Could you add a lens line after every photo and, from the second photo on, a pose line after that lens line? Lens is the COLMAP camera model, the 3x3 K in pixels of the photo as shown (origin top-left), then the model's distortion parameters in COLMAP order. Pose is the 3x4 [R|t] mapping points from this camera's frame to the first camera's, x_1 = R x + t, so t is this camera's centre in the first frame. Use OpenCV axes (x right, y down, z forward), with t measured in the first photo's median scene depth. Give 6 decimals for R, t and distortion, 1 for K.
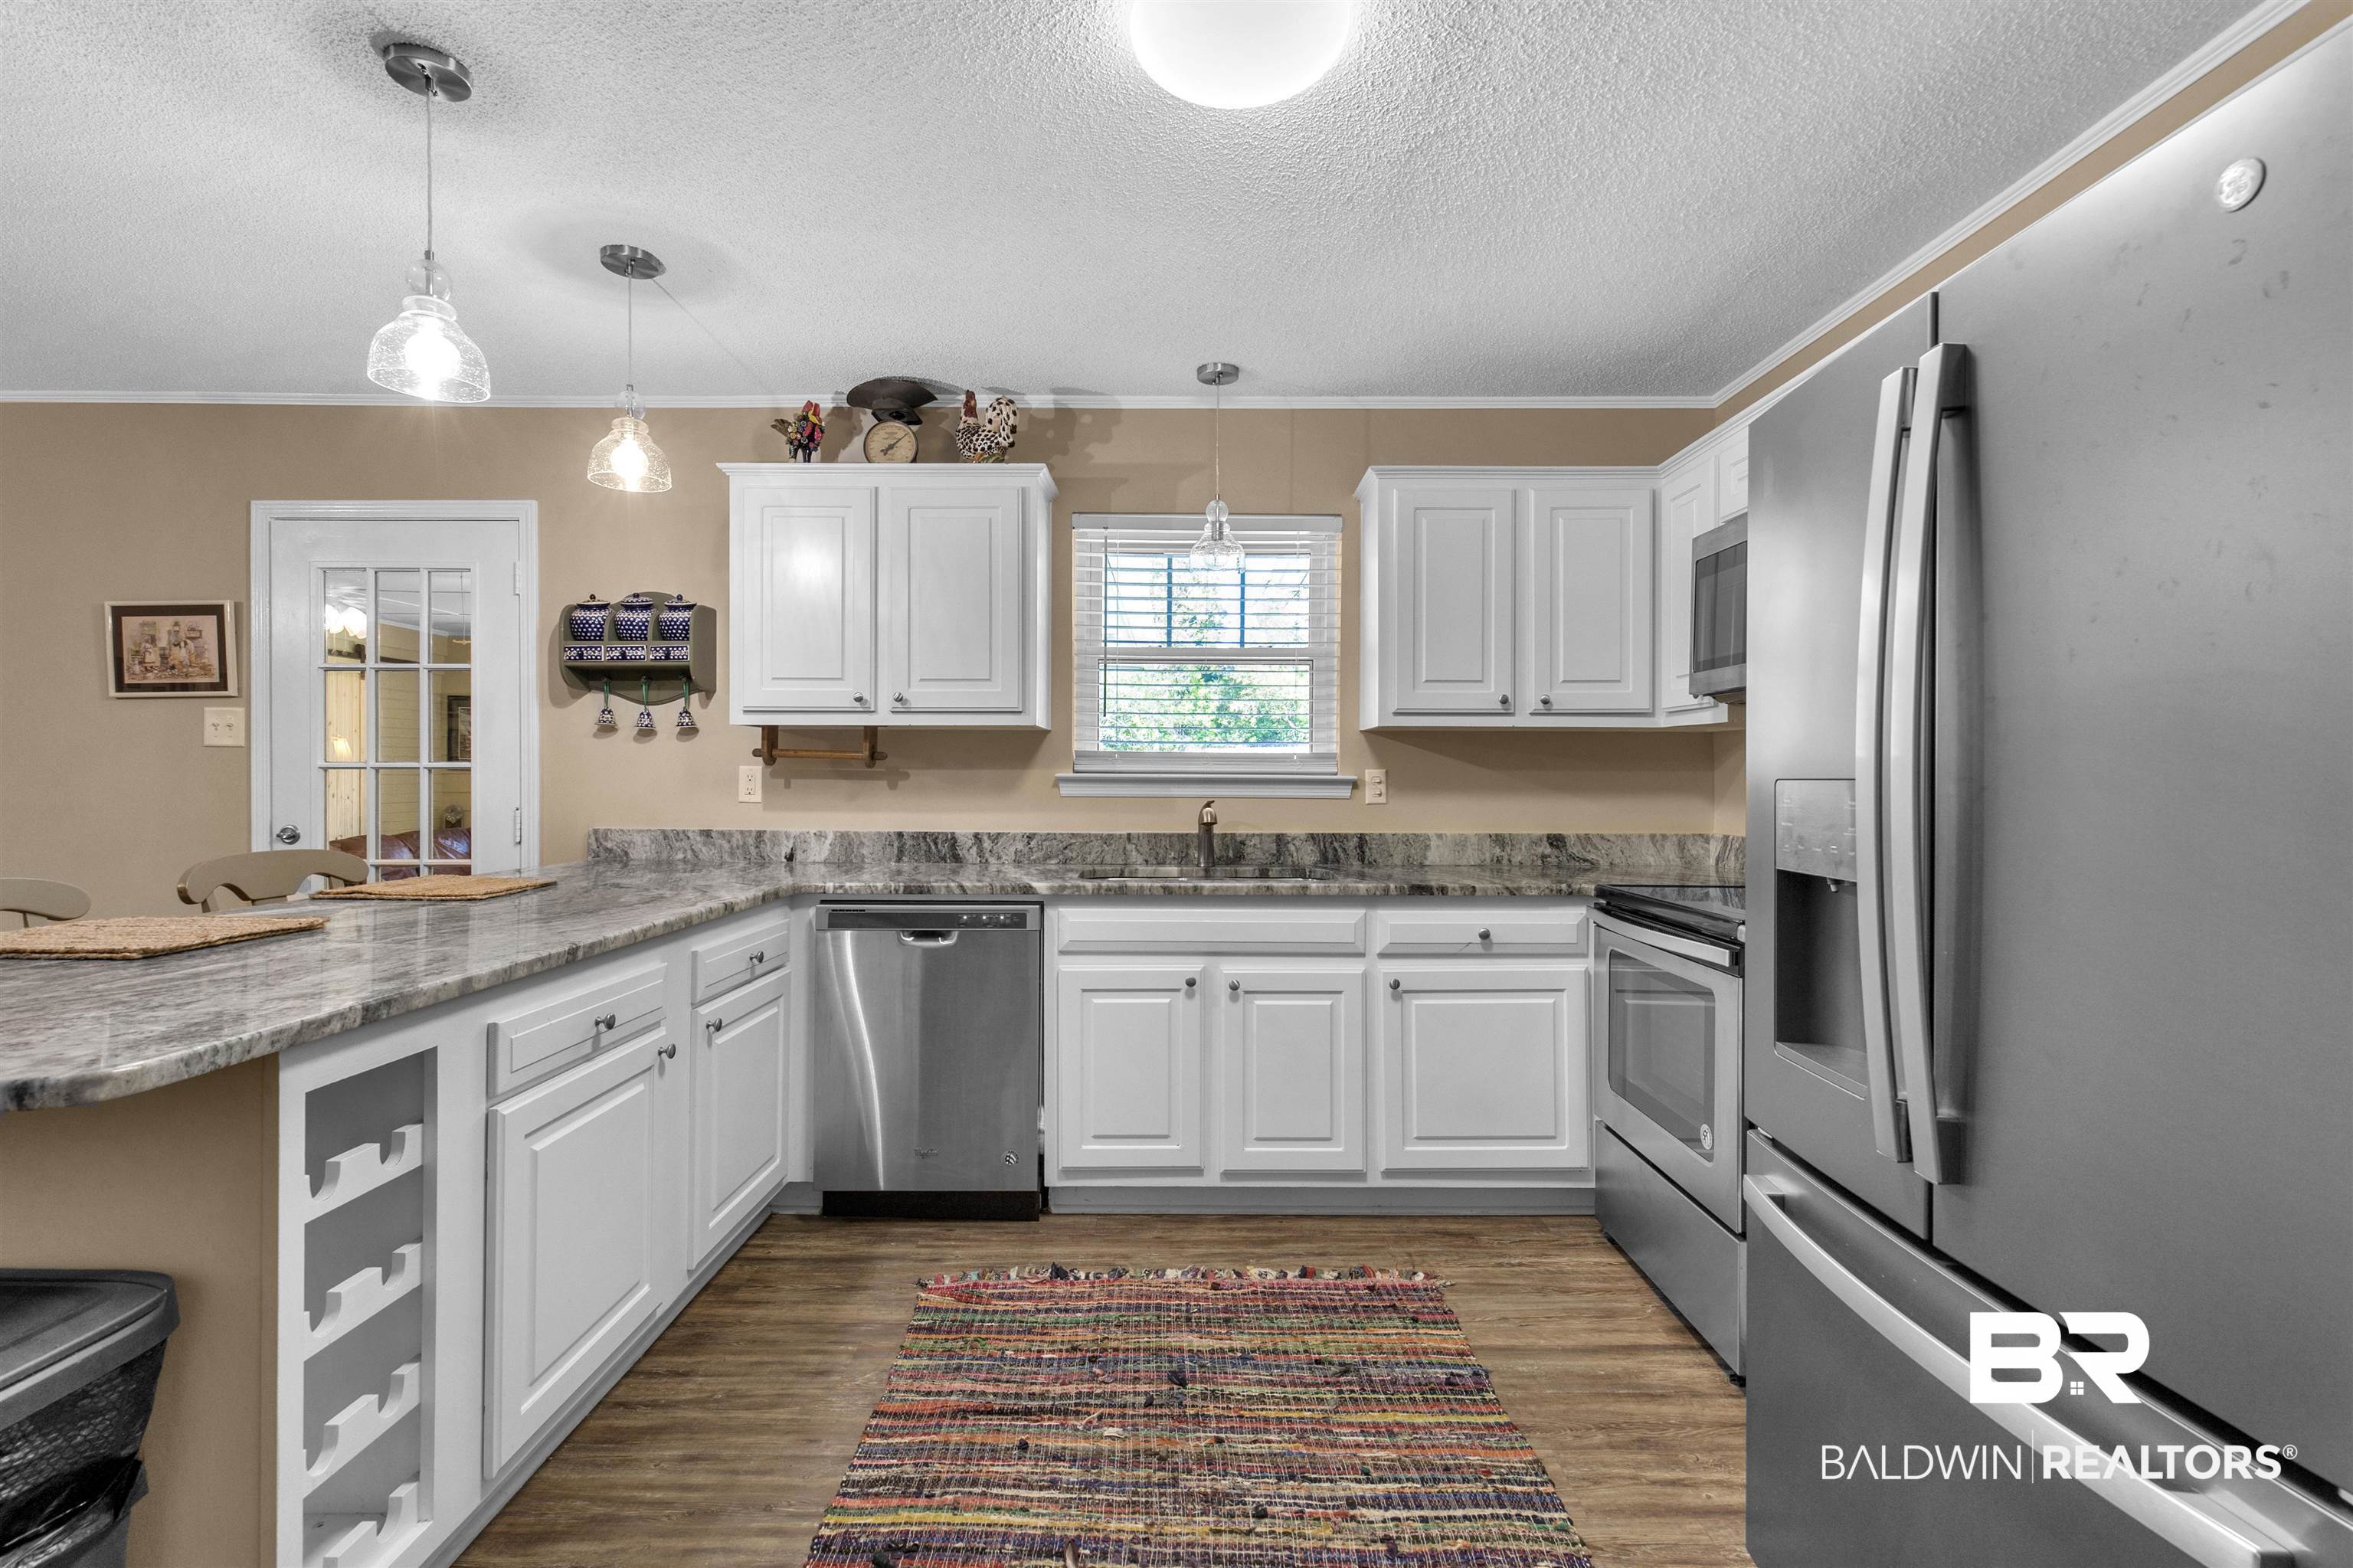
lens RADIAL K [[1080.1, 0, 1186.5], [0, 1080.1, 786.0], [0, 0, 1]] dist [0.000196, -0.000113]
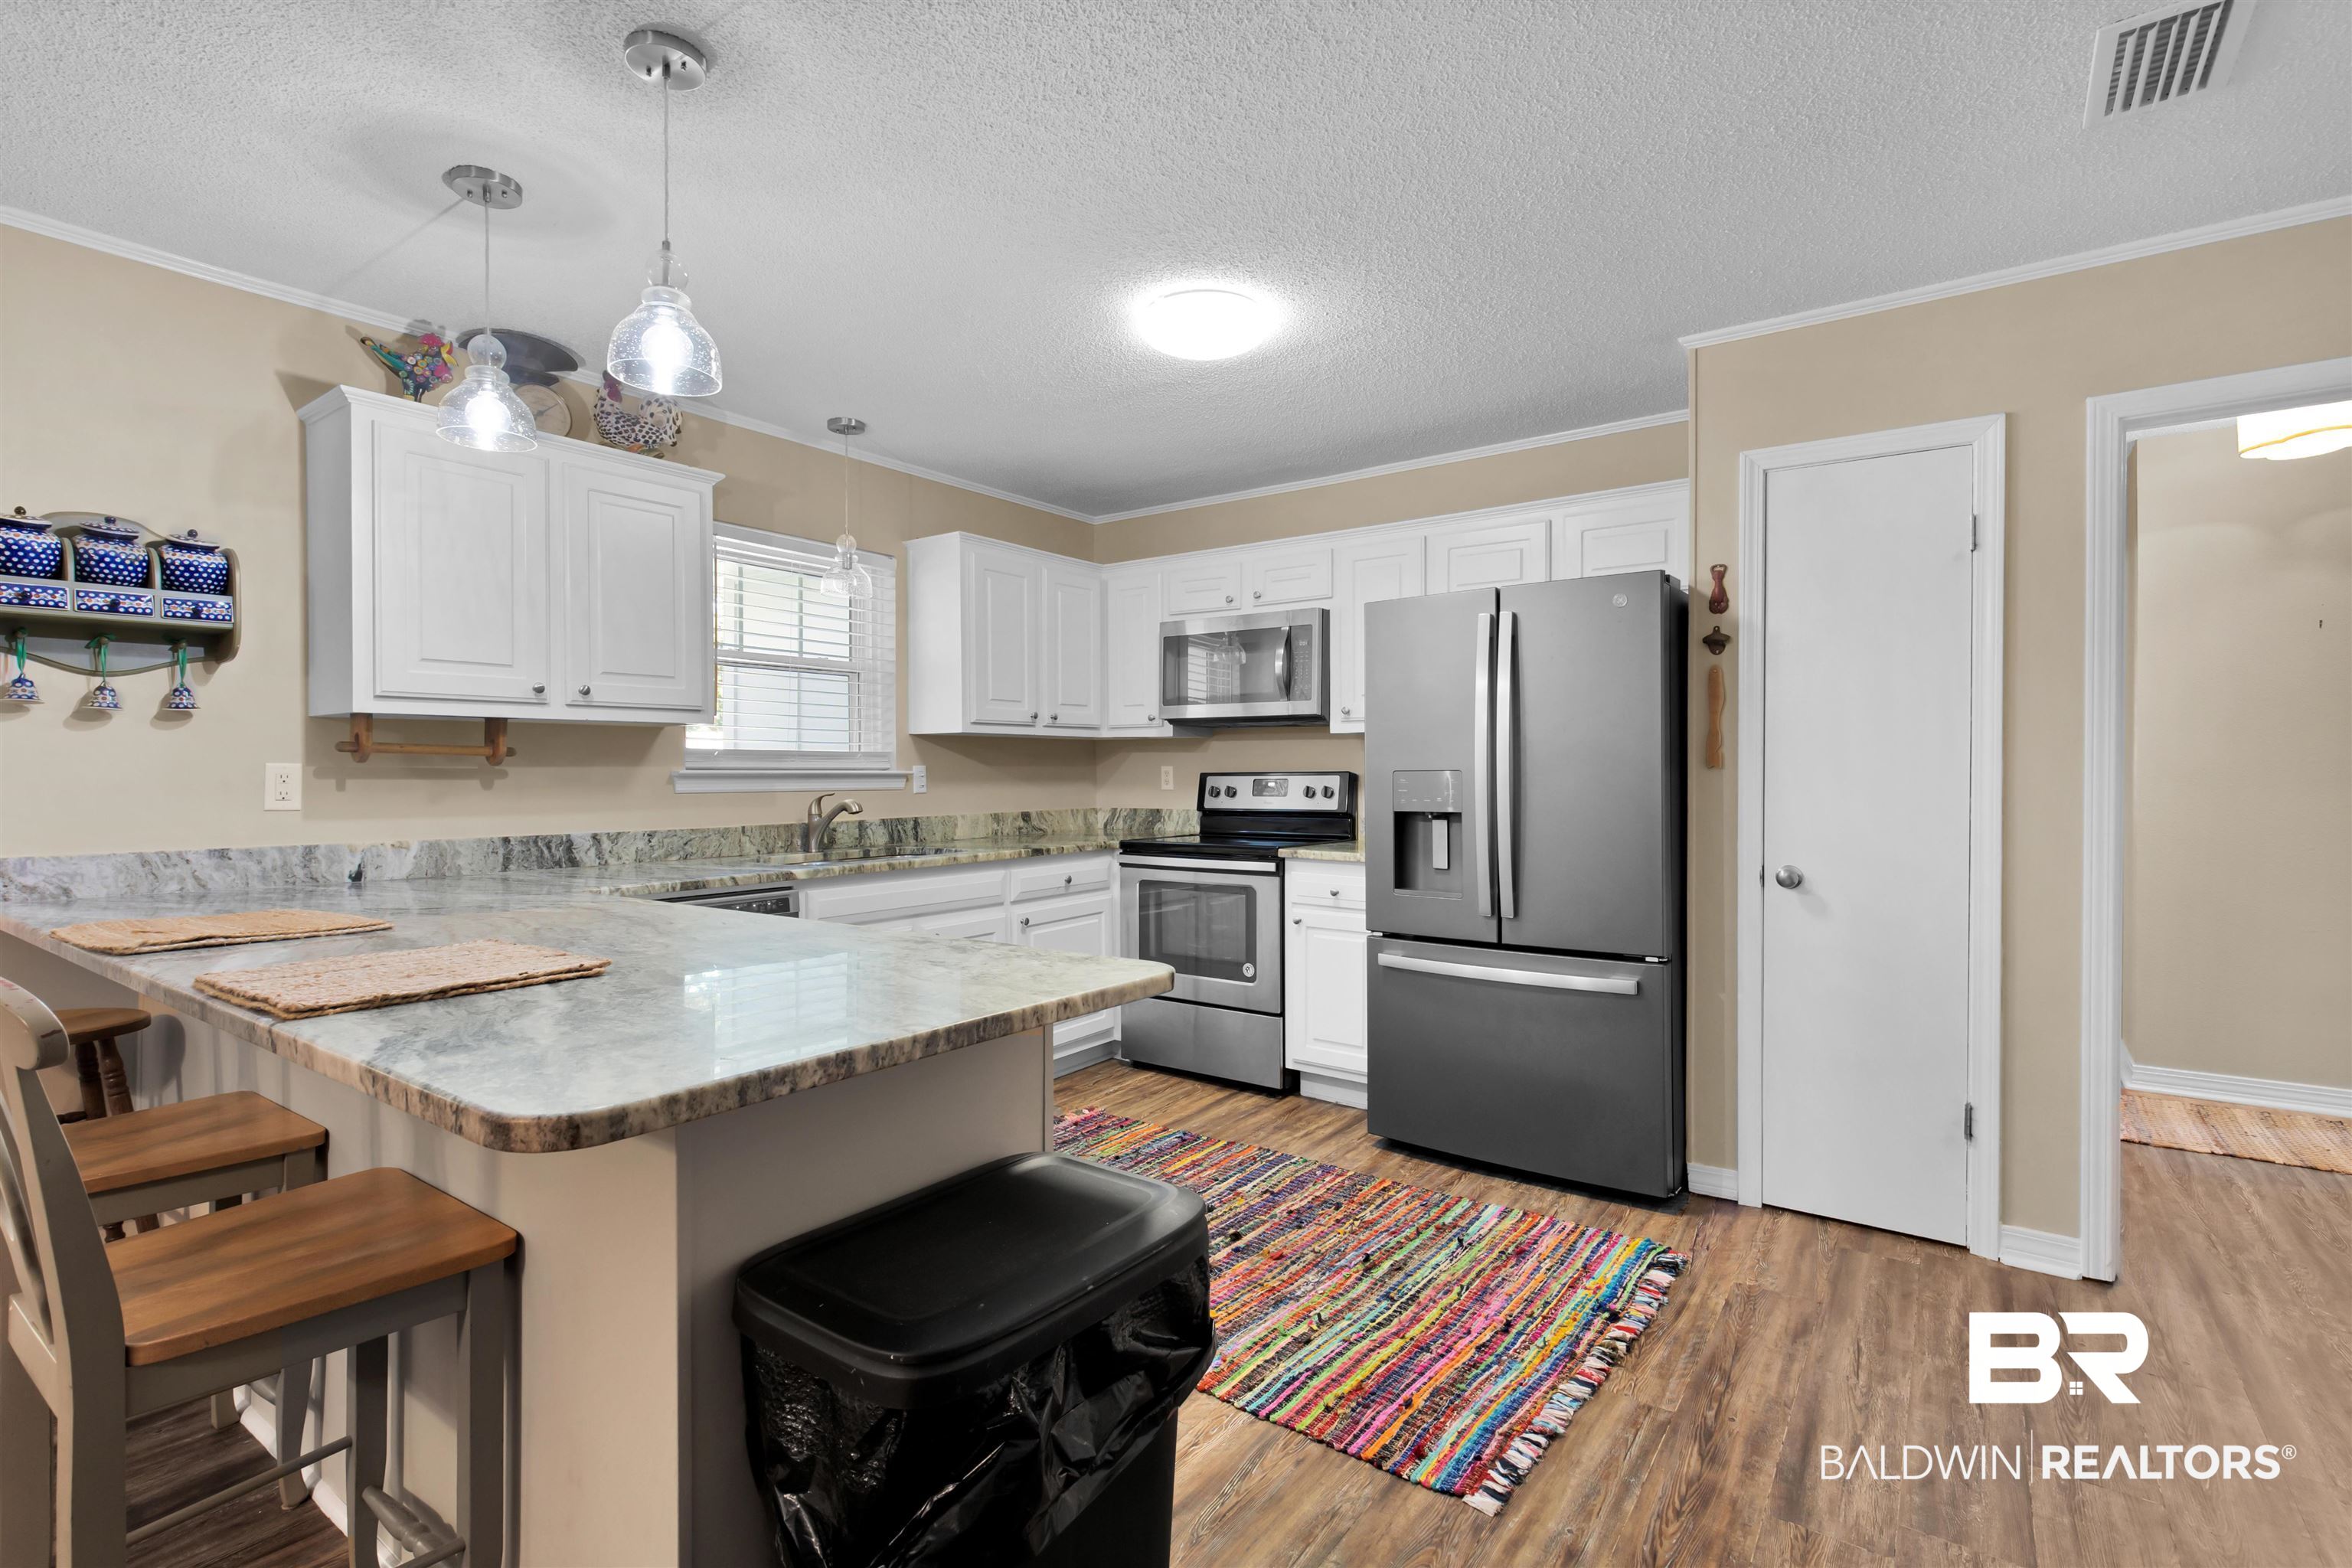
lens RADIAL K [[1079.6, 0, 1186.0], [0, 1079.6, 786.0], [0, 0, 1]] dist [0.000196, -0.000113]
pose [[0.580315, -0.018003, 0.814193, -0.667627], [0.012583, 0.999835, 0.013139, -0.004388], [-0.814295, 0.002621, 0.580446, 0.026489]]
